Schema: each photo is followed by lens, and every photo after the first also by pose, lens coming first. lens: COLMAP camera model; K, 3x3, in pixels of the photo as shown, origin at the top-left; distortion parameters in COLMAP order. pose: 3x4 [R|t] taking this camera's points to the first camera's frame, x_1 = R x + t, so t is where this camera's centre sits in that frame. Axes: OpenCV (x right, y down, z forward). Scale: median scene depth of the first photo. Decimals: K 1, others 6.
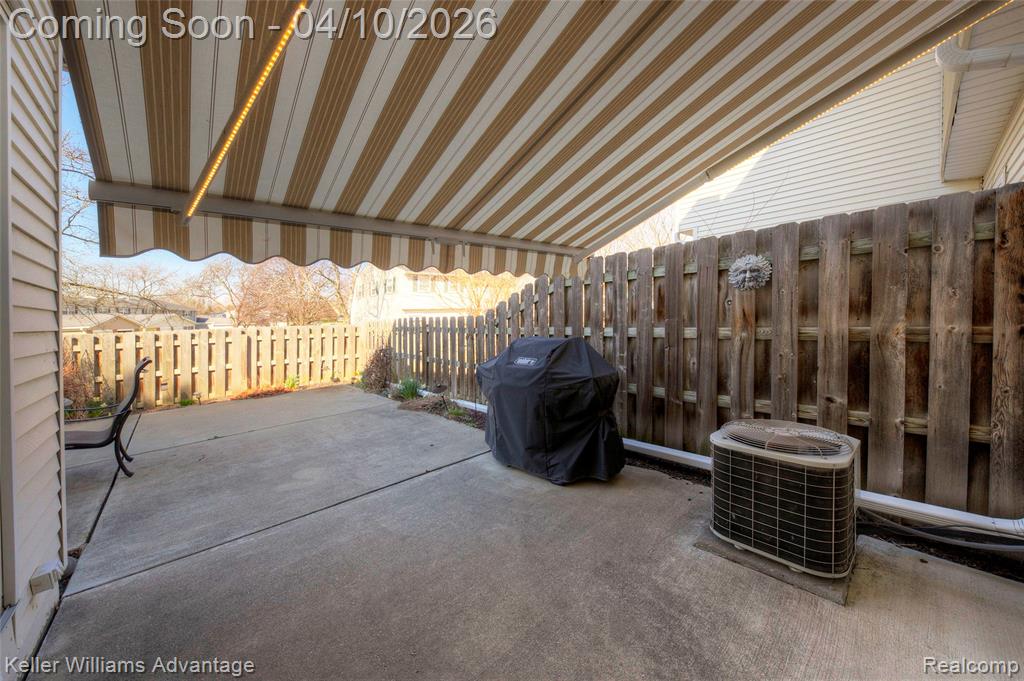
lens RADIAL K [[354.8, 0, 516.1], [0, 354.8, 331.4], [0, 0, 1]] dist [0.000469, -0.001460]
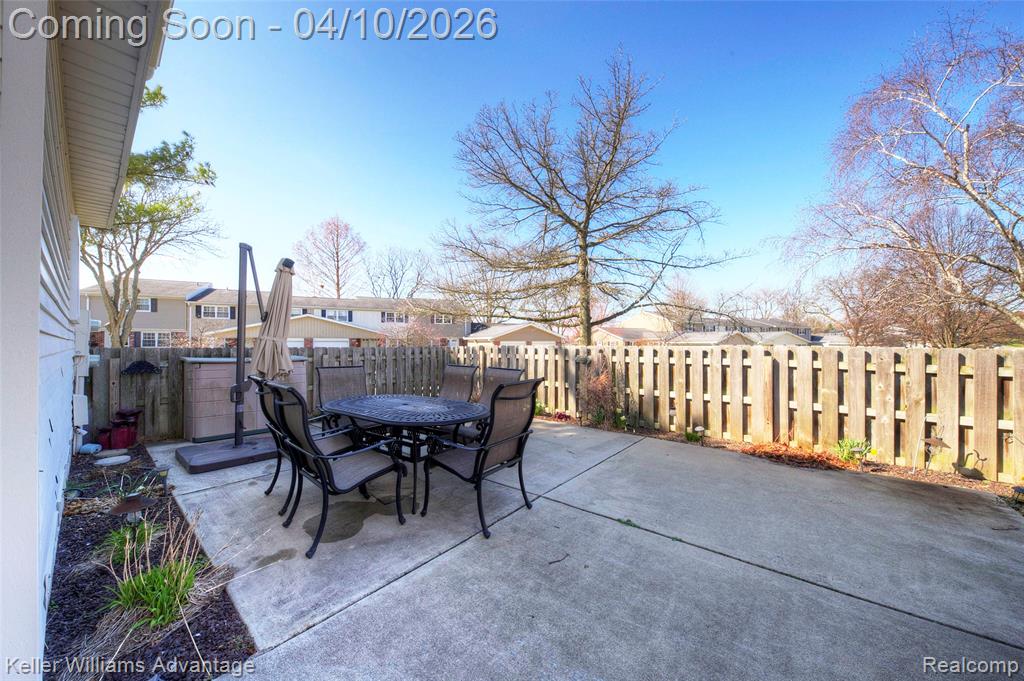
lens RADIAL K [[354.8, 0, 516.9], [0, 354.8, 335.7], [0, 0, 1]] dist [0.000469, -0.001460]
pose [[0.114710, 0.006615, -0.993377, -0.156549], [-0.047460, 0.998872, 0.001171, -0.007492], [0.992265, 0.047012, 0.114895, 0.431004]]
